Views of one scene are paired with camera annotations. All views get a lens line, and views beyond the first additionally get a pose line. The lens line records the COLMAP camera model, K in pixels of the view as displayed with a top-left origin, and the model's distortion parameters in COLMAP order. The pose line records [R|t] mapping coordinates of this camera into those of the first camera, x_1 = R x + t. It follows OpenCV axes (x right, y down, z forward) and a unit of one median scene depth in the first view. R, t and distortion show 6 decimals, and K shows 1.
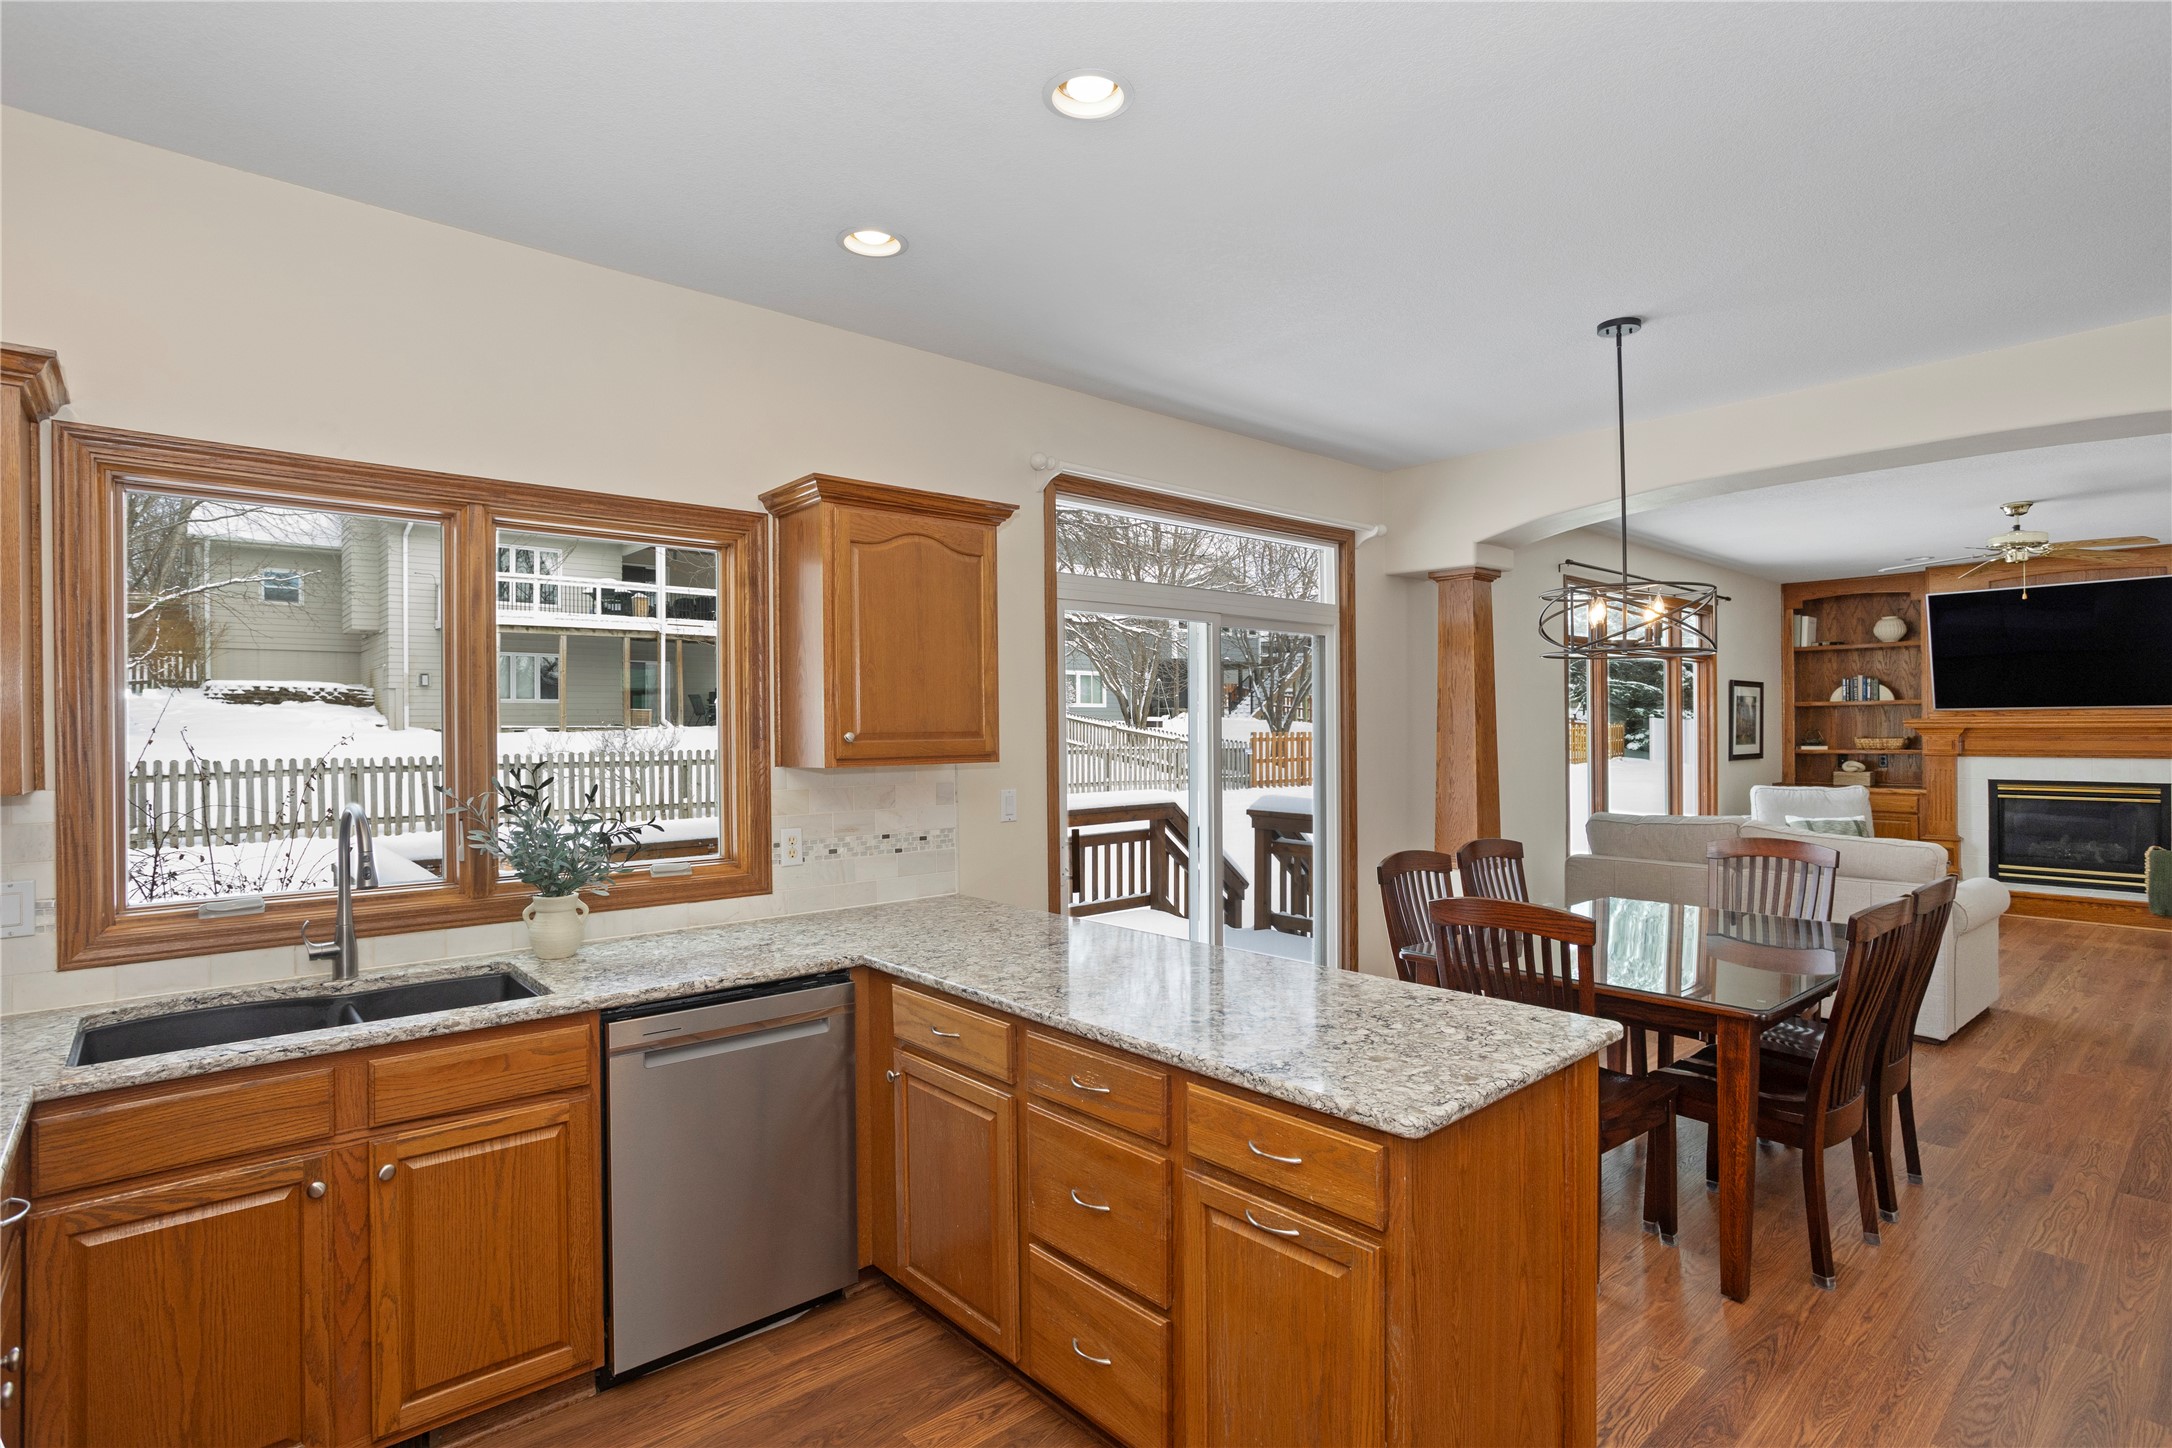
lens RADIAL K [[1076.5, 0, 1123.0], [0, 1076.5, 727.8], [0, 0, 1]] dist [-0.041849, 0.012900]
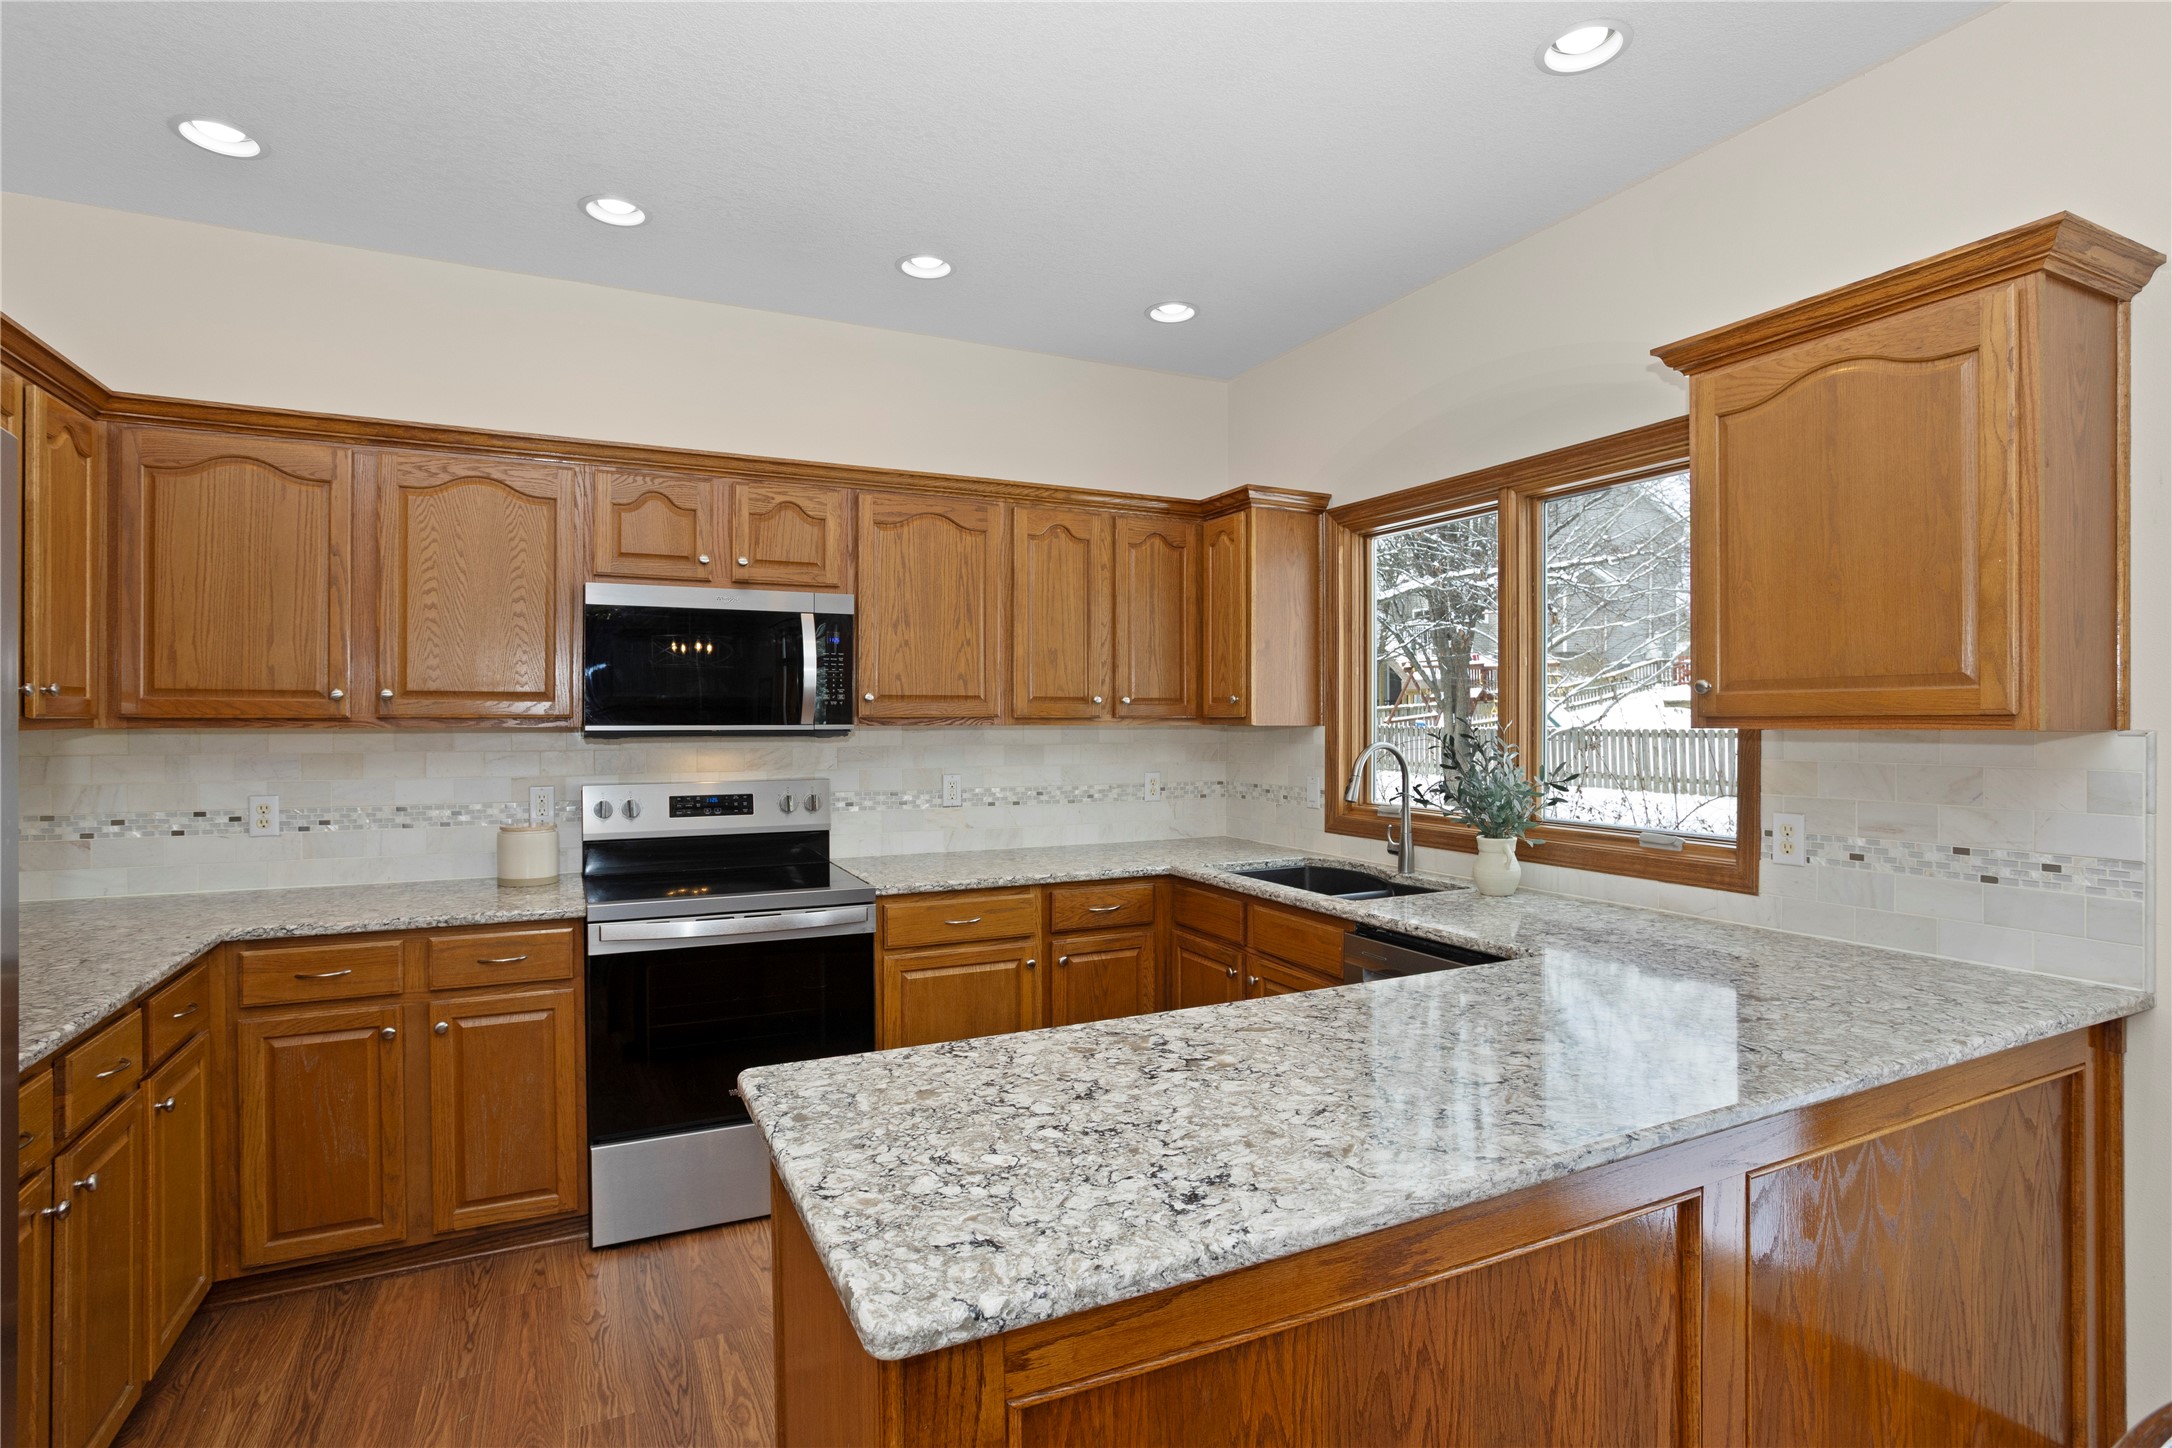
lens RADIAL K [[1076.5, 0, 1076.2], [0, 1076.5, 719.7], [0, 0, 1]] dist [-0.041849, 0.012900]
pose [[-0.287384, 0.007954, -0.957783, 0.524552], [0.005105, 0.999964, 0.006772, 0.022049], [0.957802, -0.002943, -0.287414, 0.742503]]
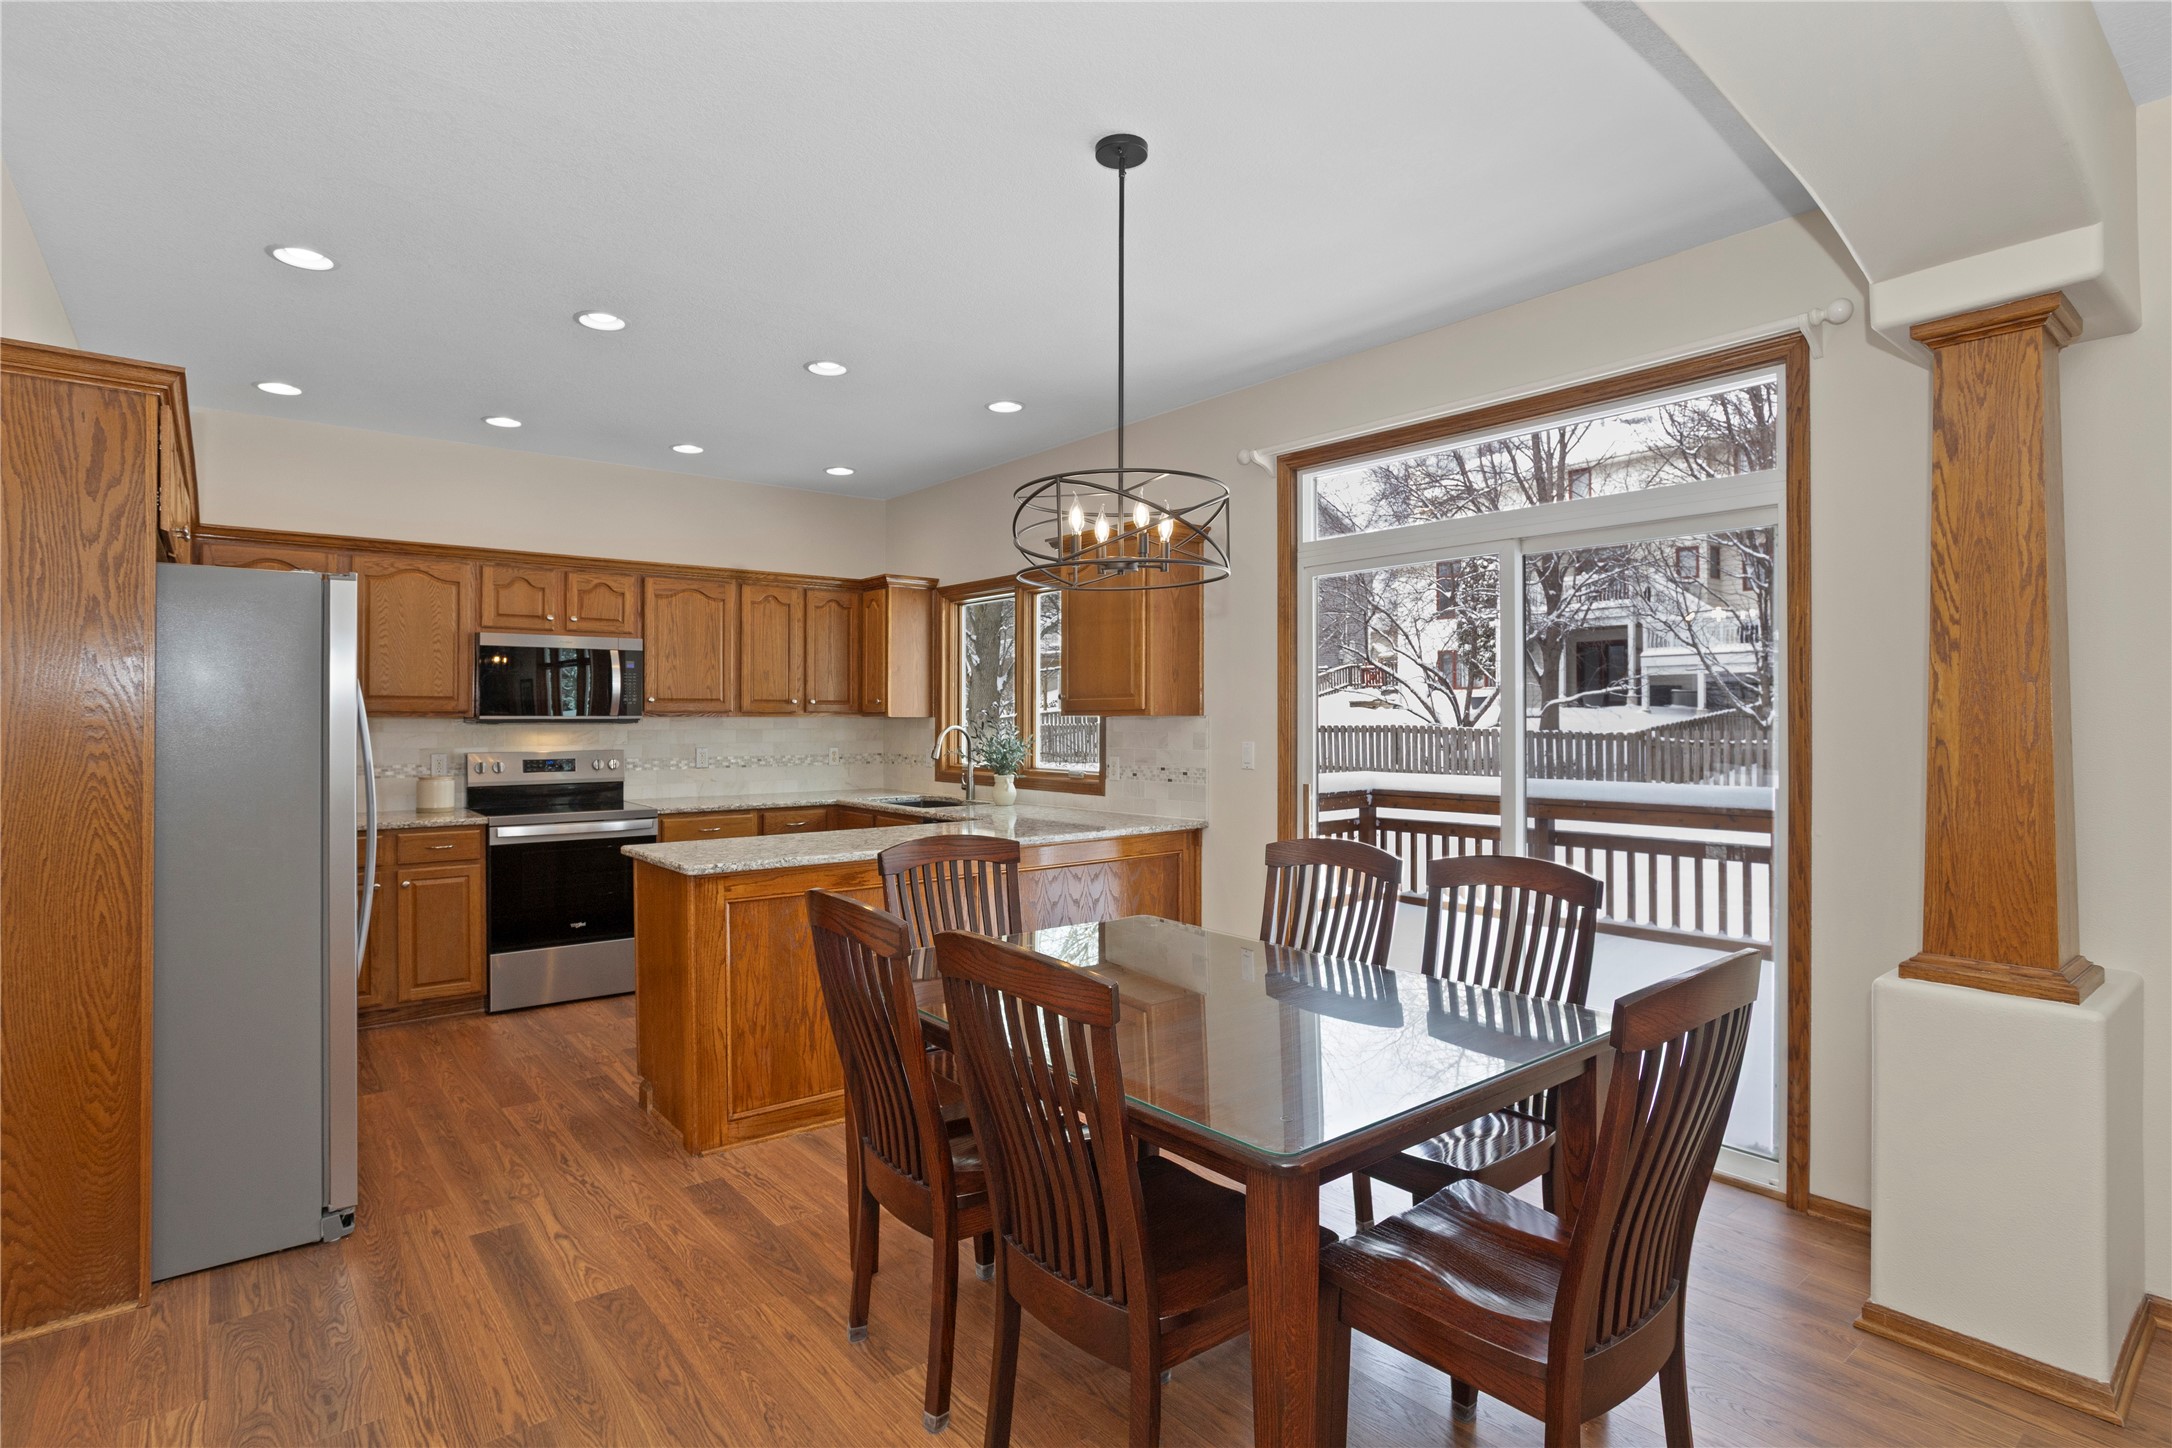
lens RADIAL K [[1076.5, 0, 1078.5], [0, 1076.5, 711.7], [0, 0, 1]] dist [-0.041849, 0.012900]
pose [[-0.060379, 0.002168, -0.998173, 1.288879], [0.003057, 0.999993, 0.001987, 0.024551], [0.998171, -0.002931, -0.060385, 1.053553]]
